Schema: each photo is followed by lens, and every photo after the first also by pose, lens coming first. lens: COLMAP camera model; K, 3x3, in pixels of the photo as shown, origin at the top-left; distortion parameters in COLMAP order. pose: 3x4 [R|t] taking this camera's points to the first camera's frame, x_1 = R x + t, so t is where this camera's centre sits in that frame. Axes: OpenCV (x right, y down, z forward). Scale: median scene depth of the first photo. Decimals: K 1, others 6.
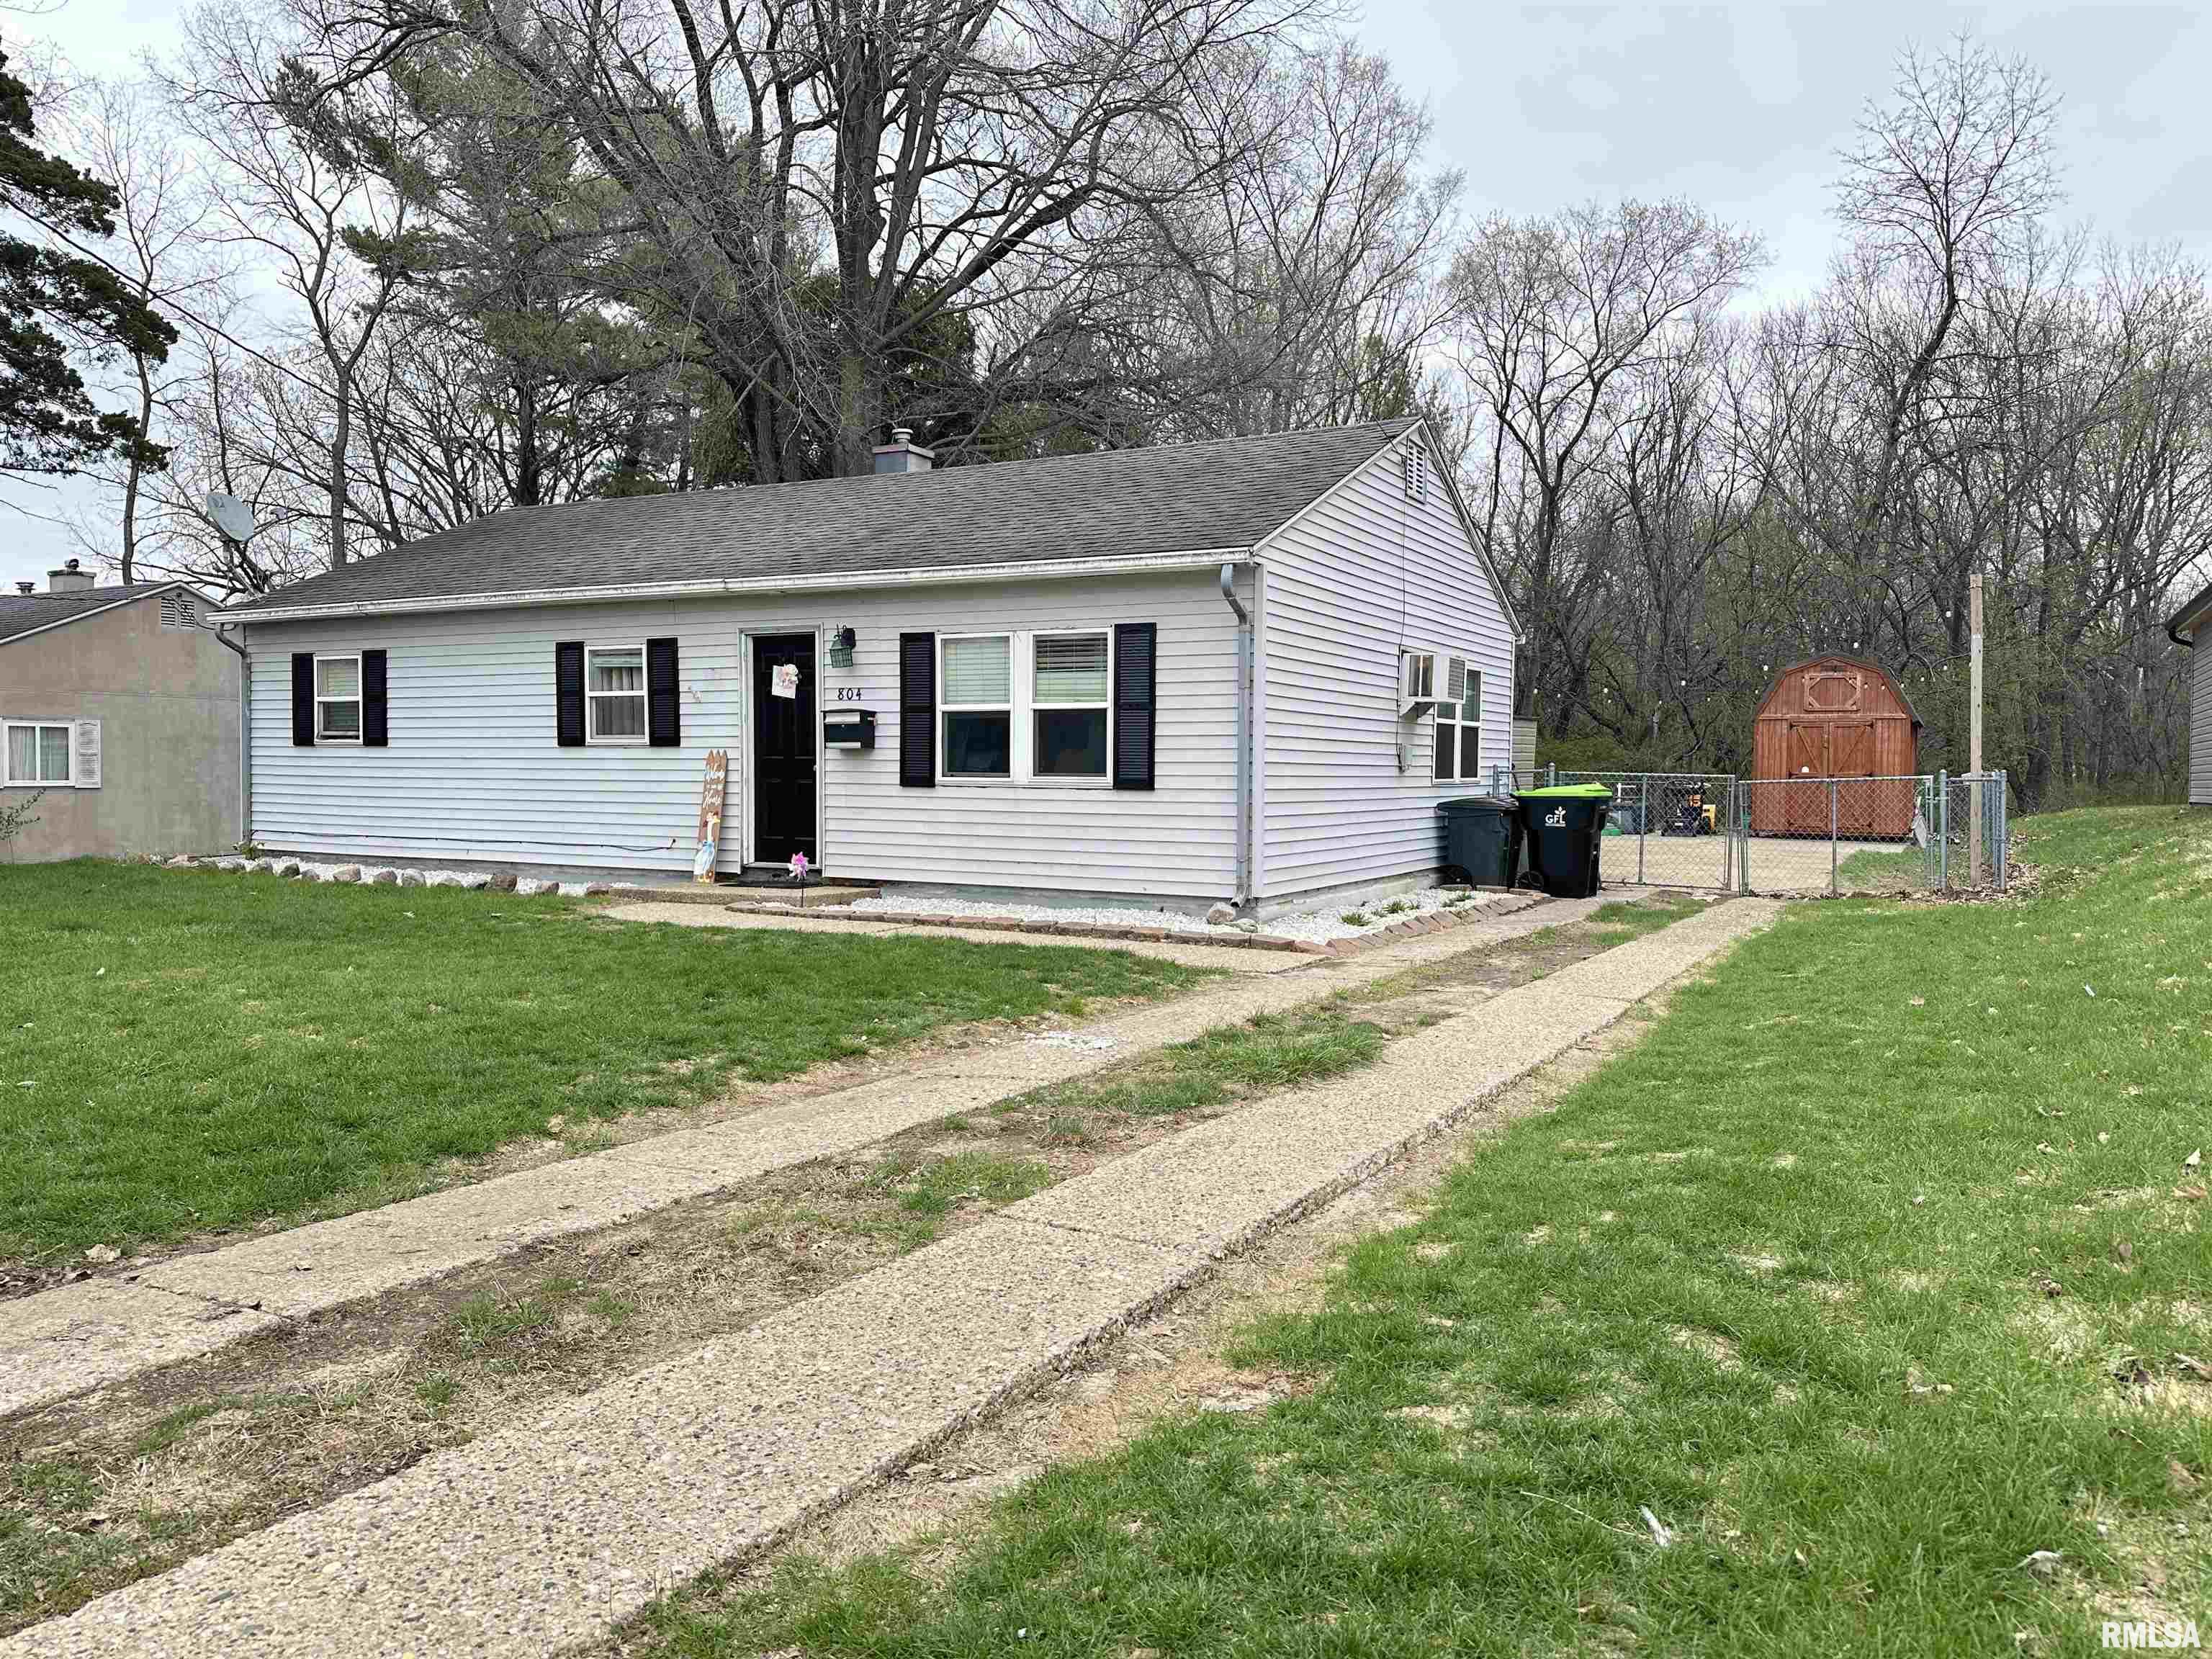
lens RADIAL K [[1551.0, 0, 1089.9], [0, 1551.0, 832.6], [0, 0, 1]] dist [0.024825, -0.047233]
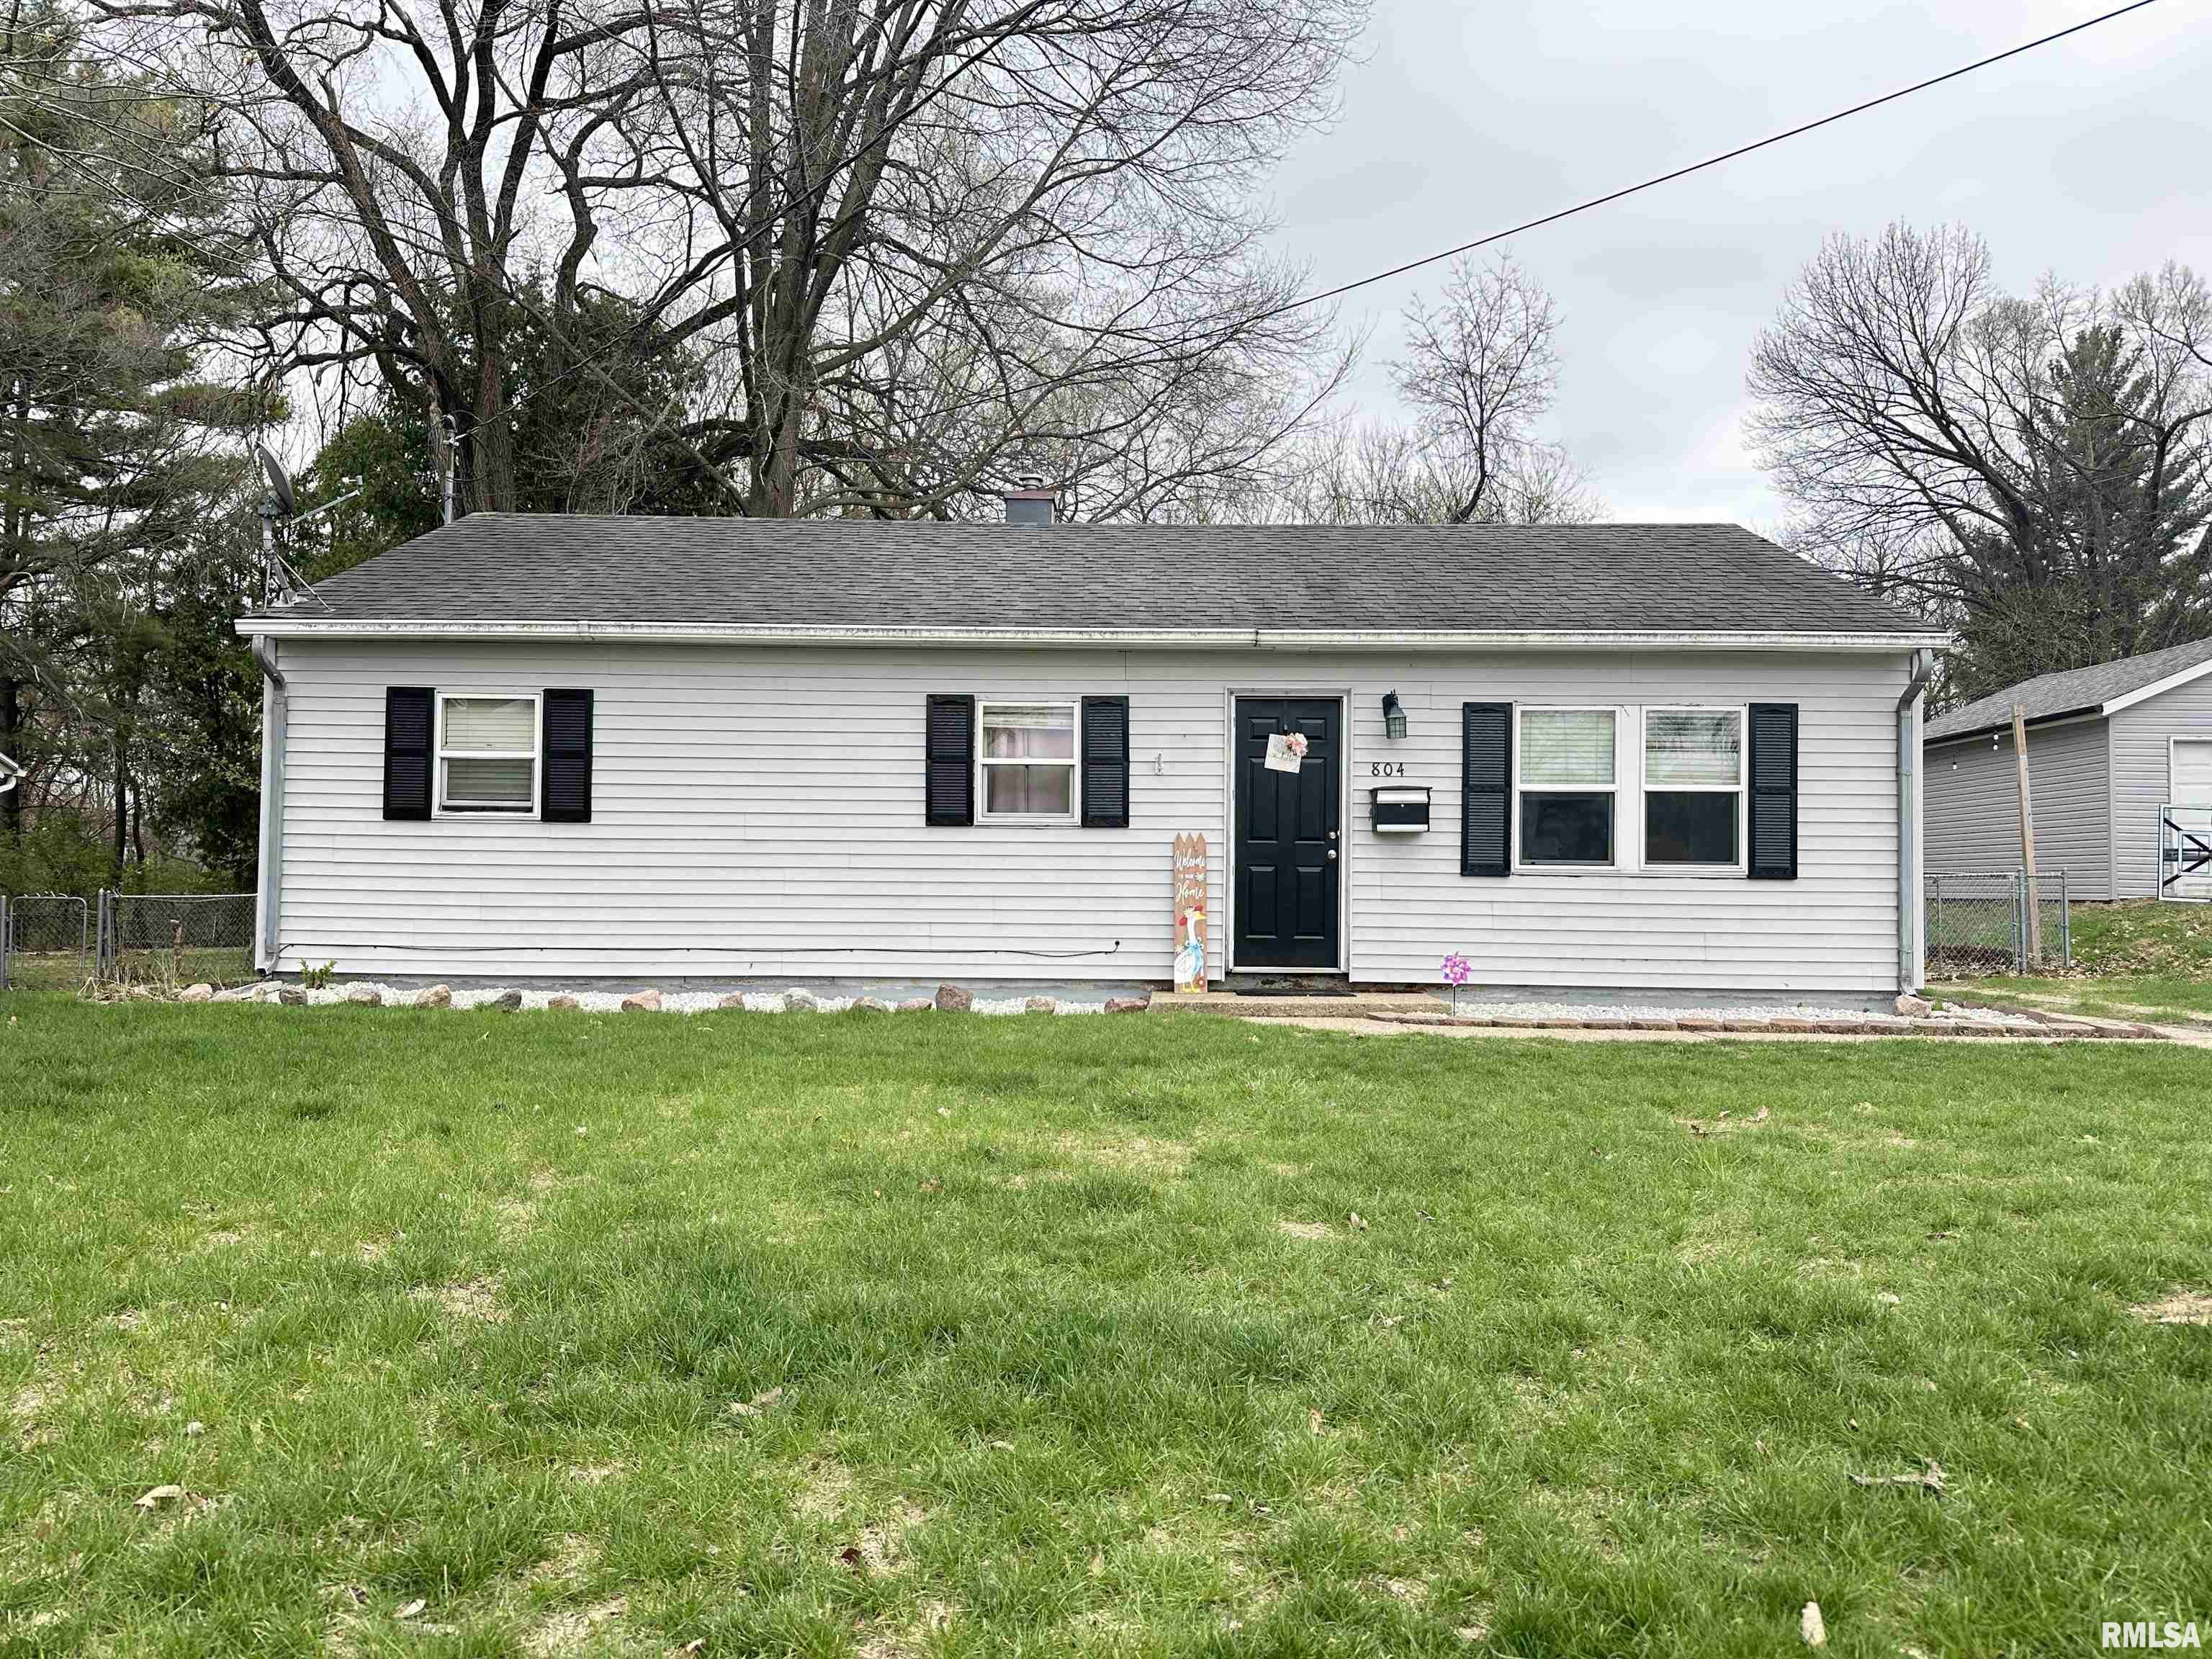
lens RADIAL K [[1543.6, 0, 1111.2], [0, 1543.6, 831.1], [0, 0, 1]] dist [0.054626, -0.075016]
pose [[0.896281, 0.007278, 0.443427, -0.681606], [0.016088, 0.998674, -0.048908, -0.015097], [-0.443195, 0.050969, 0.894975, 0.297633]]
